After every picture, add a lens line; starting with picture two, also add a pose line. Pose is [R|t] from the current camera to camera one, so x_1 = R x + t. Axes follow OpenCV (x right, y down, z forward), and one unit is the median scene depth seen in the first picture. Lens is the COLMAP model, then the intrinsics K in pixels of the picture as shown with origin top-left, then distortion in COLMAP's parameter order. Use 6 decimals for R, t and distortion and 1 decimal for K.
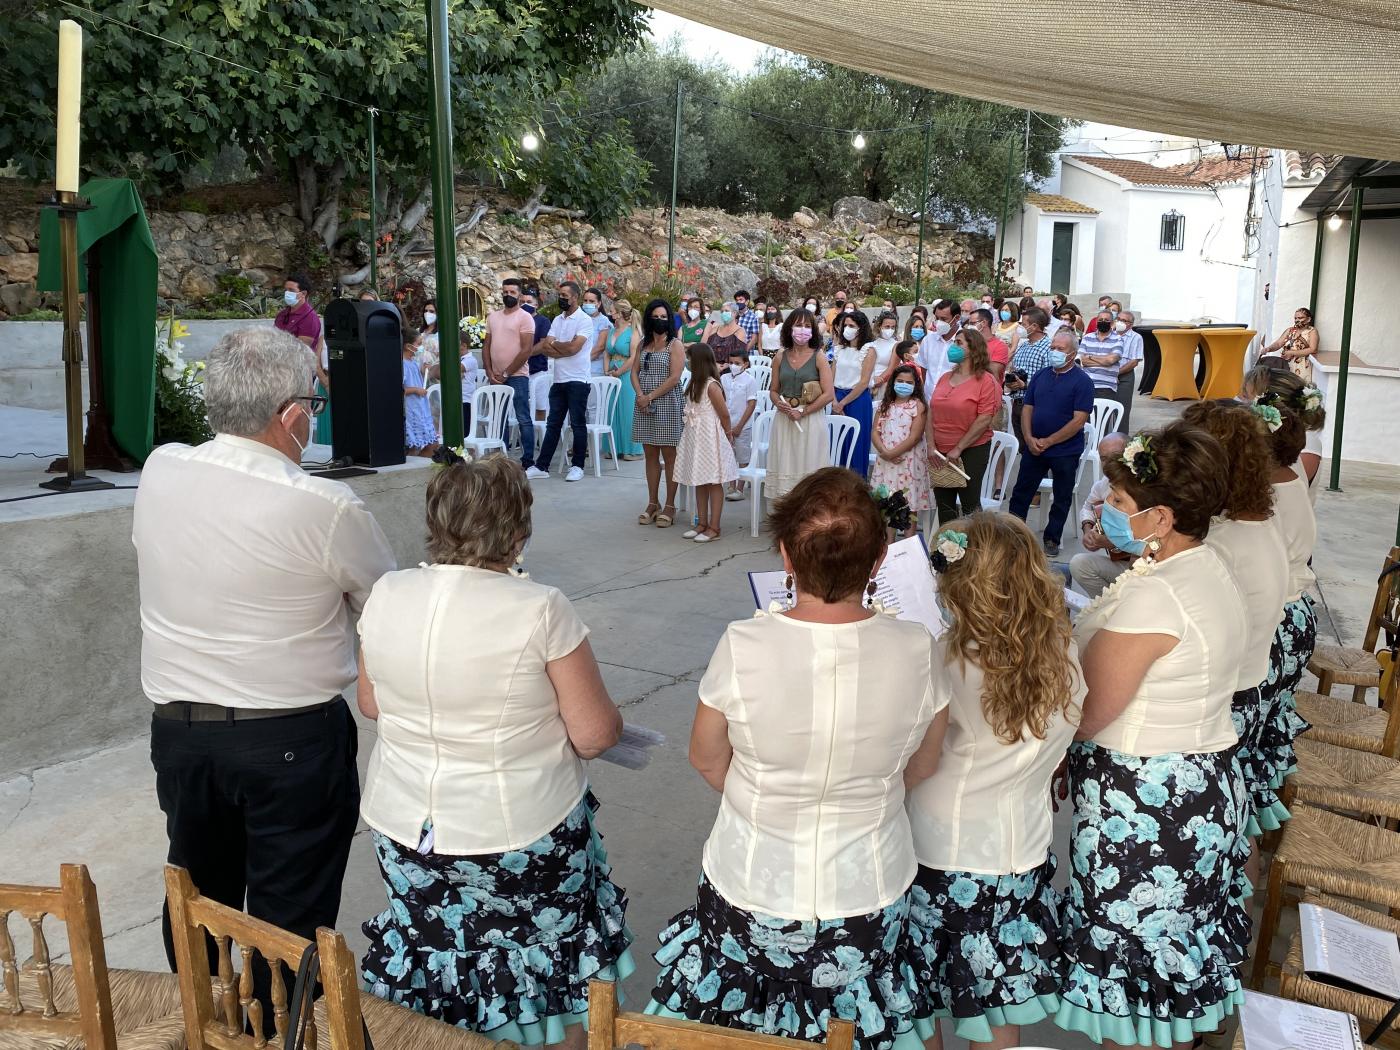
lens RADIAL K [[1208.6, 0, 700.0], [0, 1208.6, 525.0], [0, 0, 1]] dist [0.006392, -0.012557]
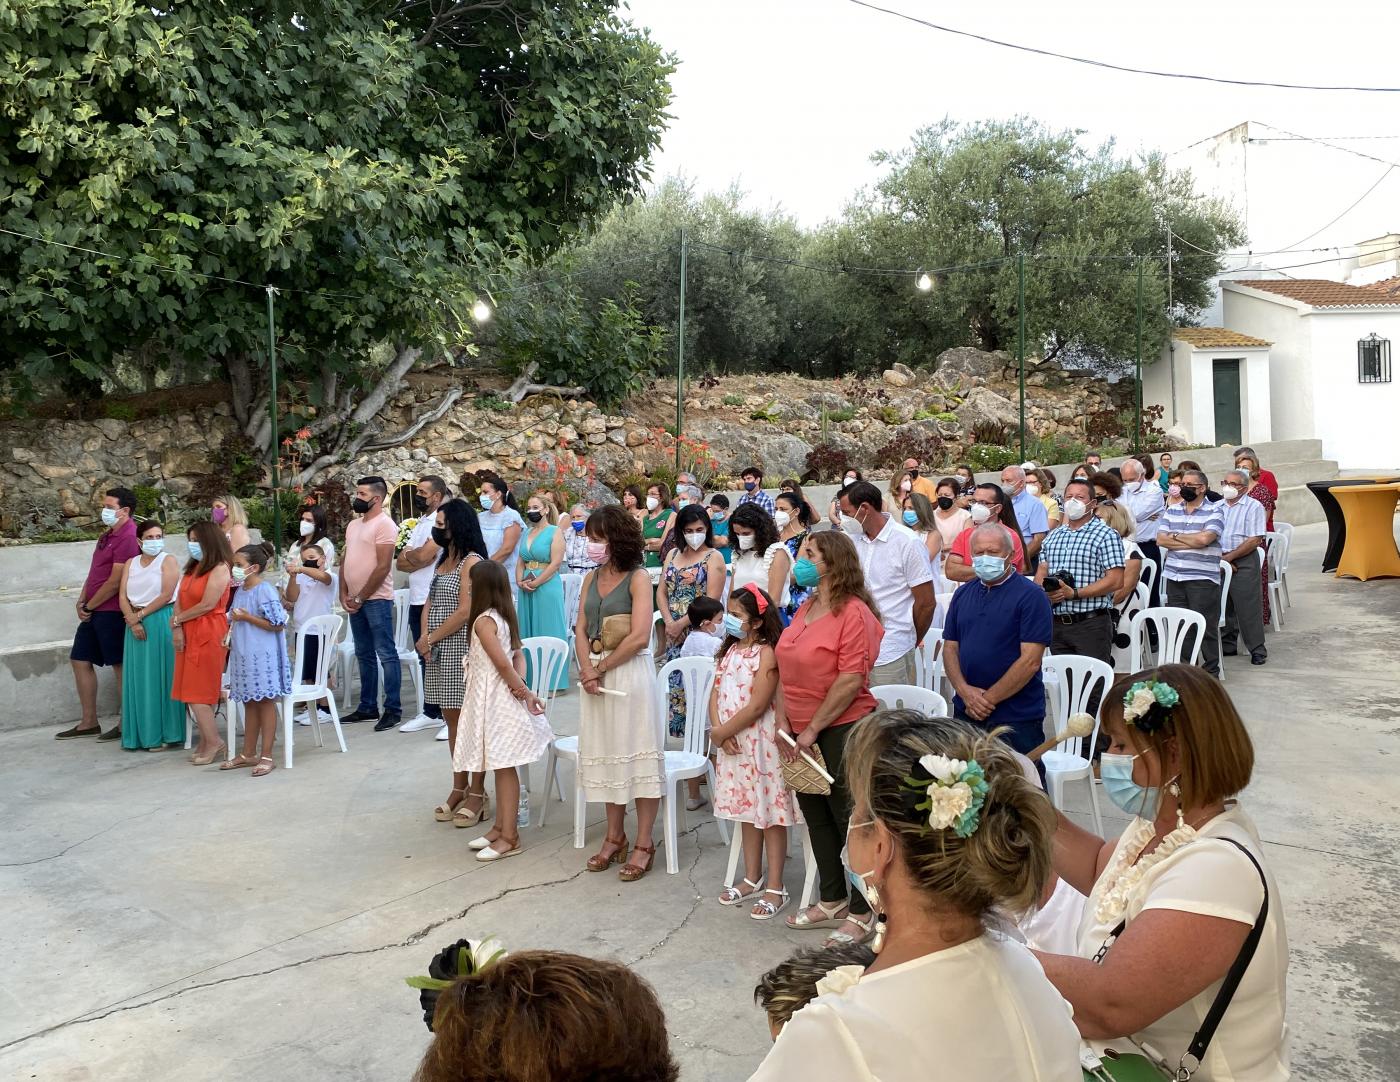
lens RADIAL K [[1215.0, 0, 645.4], [0, 1215.0, 559.9], [0, 0, 1]] dist [0.050481, -0.097581]
pose [[0.978263, -0.042215, -0.203024, 0.126162], [0.019266, 0.993327, -0.113710, -0.038057], [0.206469, 0.107327, 0.972549, 0.182149]]
